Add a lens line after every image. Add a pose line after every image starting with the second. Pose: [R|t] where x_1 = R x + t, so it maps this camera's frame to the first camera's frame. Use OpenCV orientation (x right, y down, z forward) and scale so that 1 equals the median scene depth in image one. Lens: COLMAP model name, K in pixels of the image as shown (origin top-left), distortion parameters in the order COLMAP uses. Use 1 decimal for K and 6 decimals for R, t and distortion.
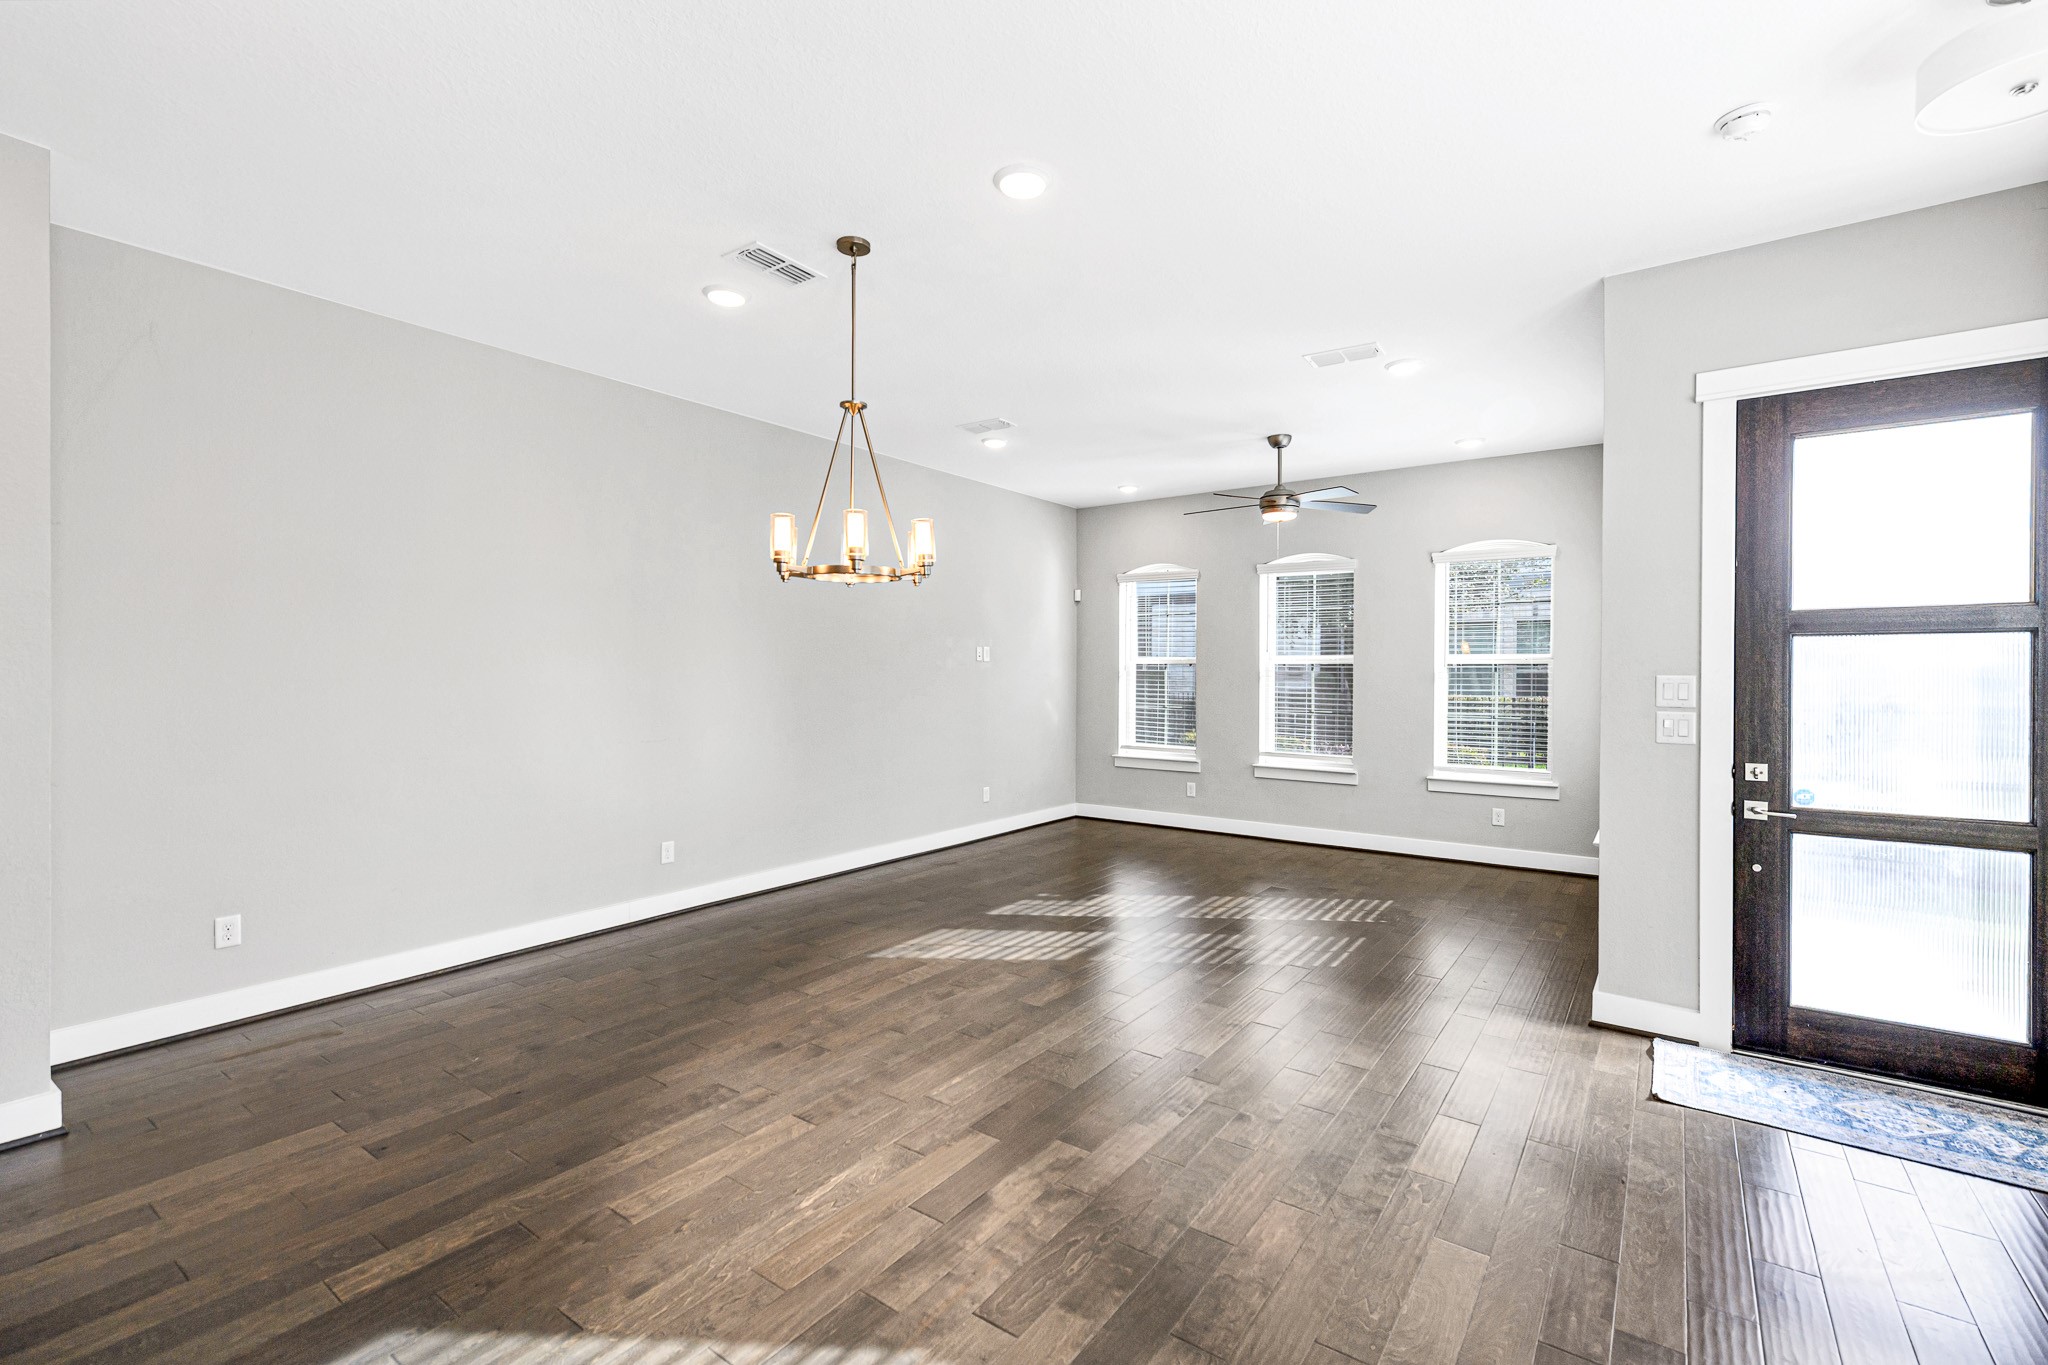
lens RADIAL K [[878.7, 0, 1022.6], [0, 878.7, 675.3], [0, 0, 1]] dist [0.008440, -0.000467]
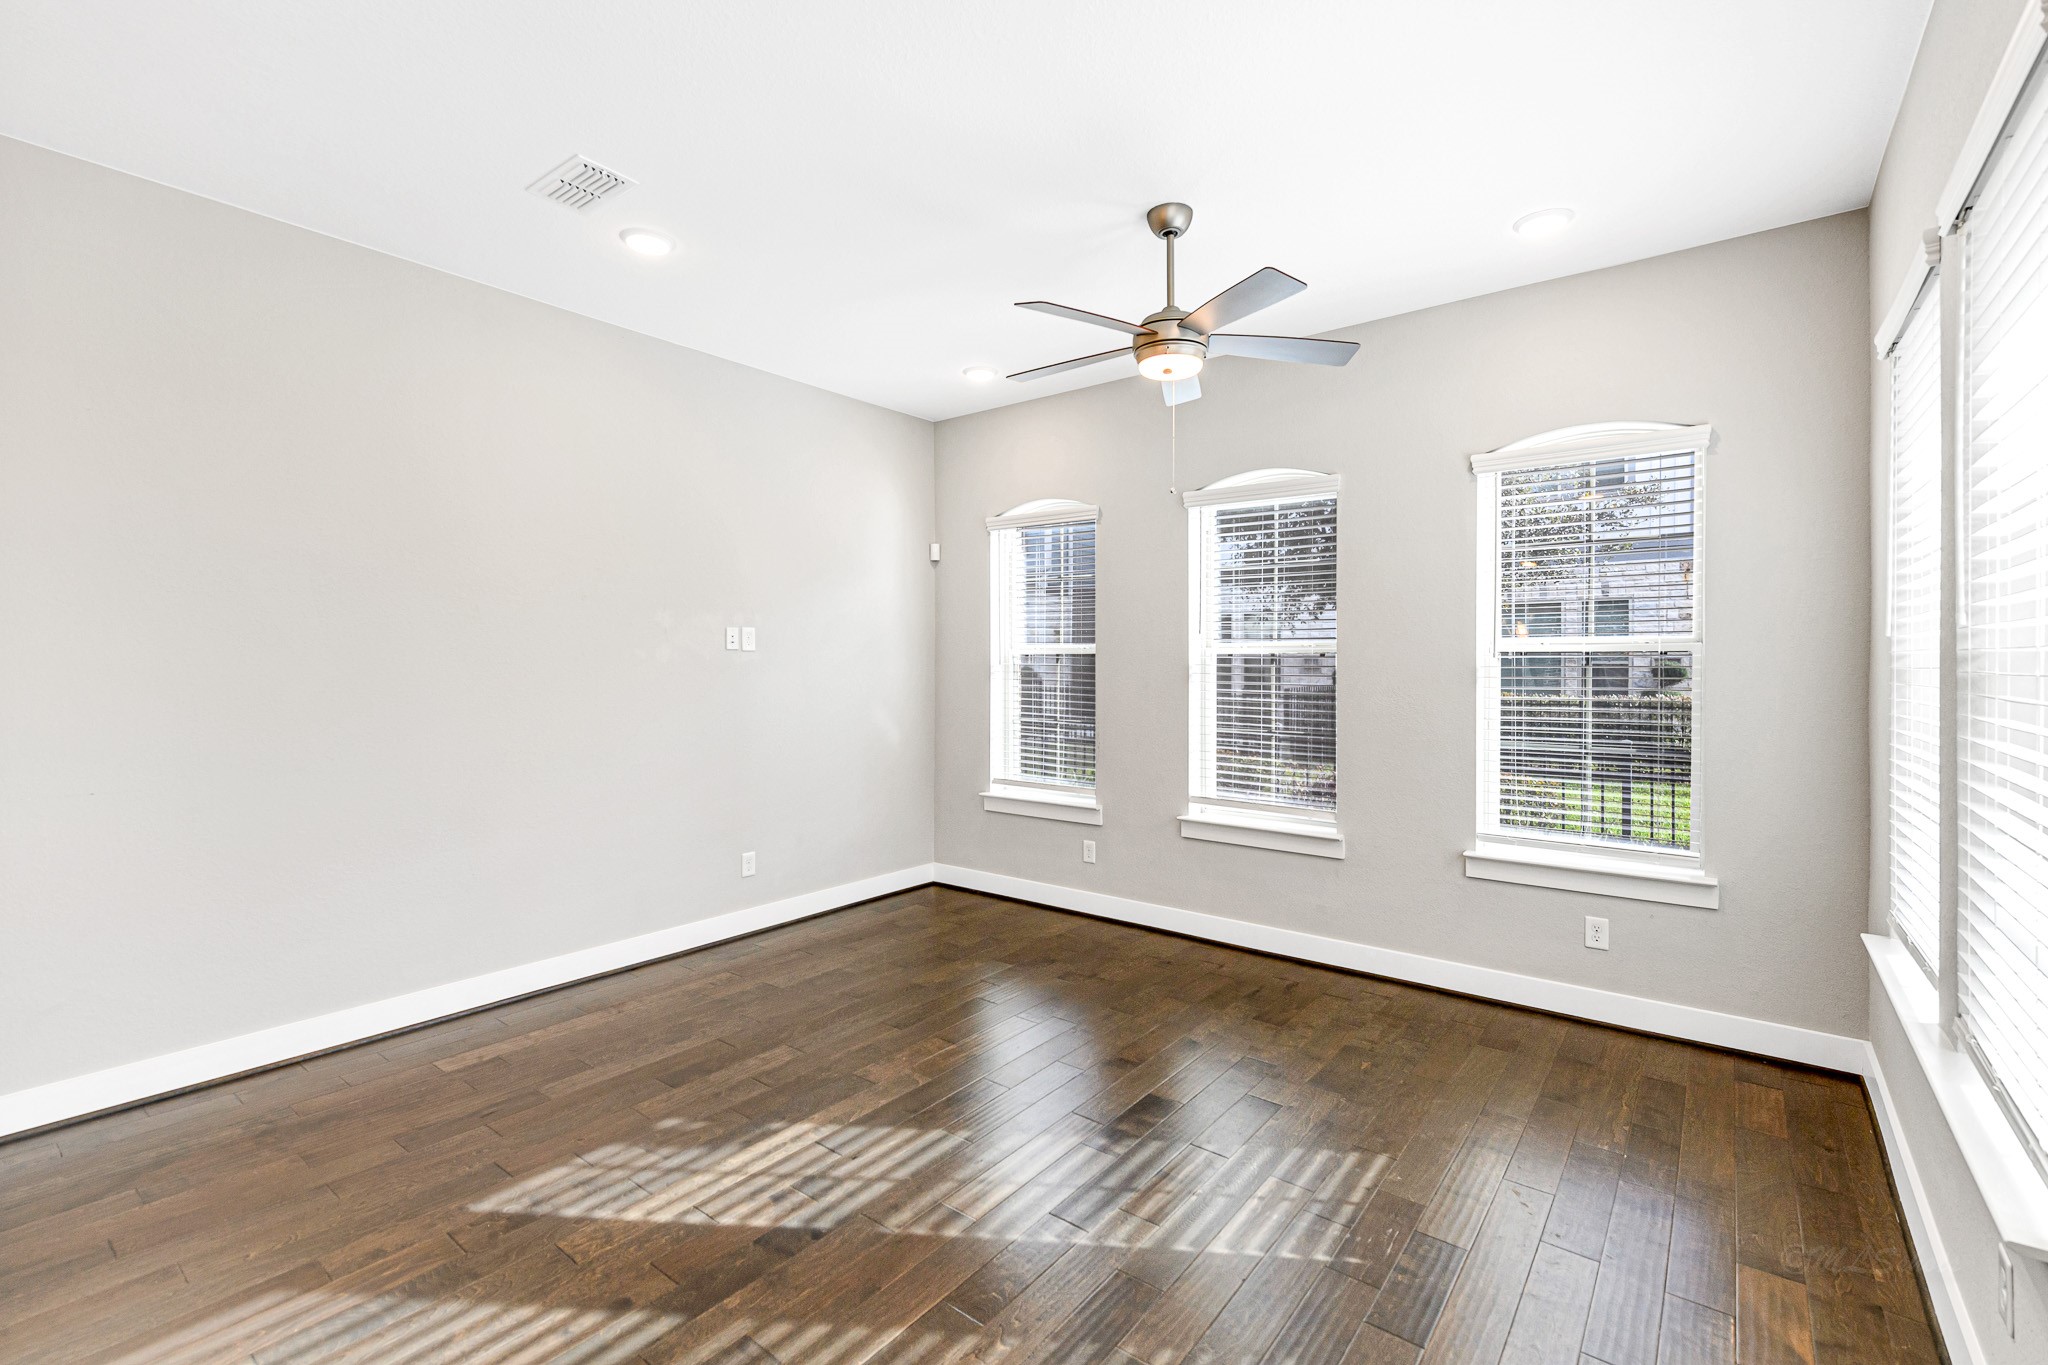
lens RADIAL K [[878.7, 0, 1036.4], [0, 878.7, 664.2], [0, 0, 1]] dist [0.008440, -0.000467]
pose [[0.999564, -0.003468, -0.029312, 0.191022], [0.003334, 0.999984, -0.004641, -0.002850], [0.029328, 0.004541, 0.999560, 0.402741]]
